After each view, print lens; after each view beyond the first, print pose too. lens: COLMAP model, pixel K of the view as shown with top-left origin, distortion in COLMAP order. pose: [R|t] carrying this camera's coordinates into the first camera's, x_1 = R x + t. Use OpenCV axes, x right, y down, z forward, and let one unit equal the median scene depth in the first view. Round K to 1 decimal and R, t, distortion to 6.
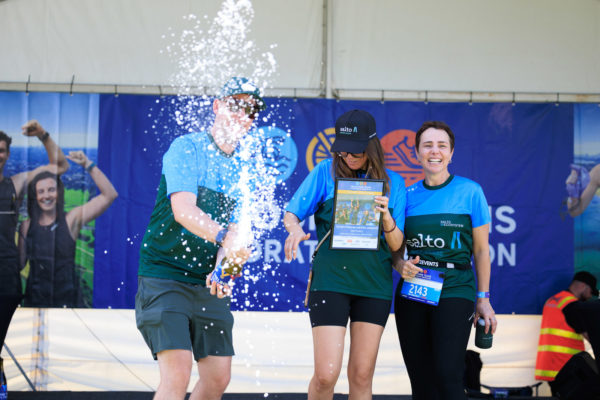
lens RADIAL K [[1246.7, 0, 300.0], [0, 1246.7, 200.0], [0, 0, 1]] dist [0.037307, 0.062195]
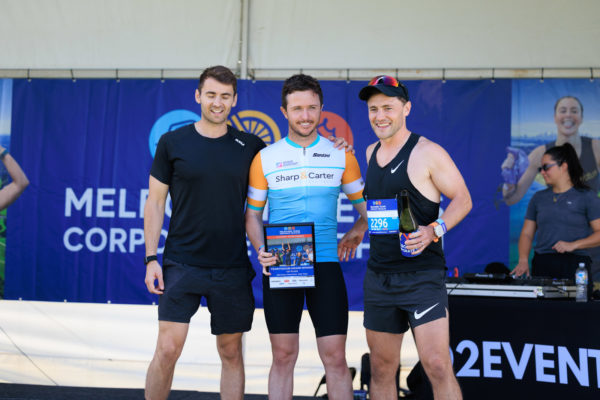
lens RADIAL K [[1375.3, 0, 300.0], [0, 1375.3, 200.0], [0, 0, 1]] dist [0.035490, -0.252082]
pose [[0.978858, -0.001612, -0.204534, 0.273965], [0.002477, 0.999989, 0.003974, 0.005393], [0.204525, -0.004397, 0.978851, -0.003436]]
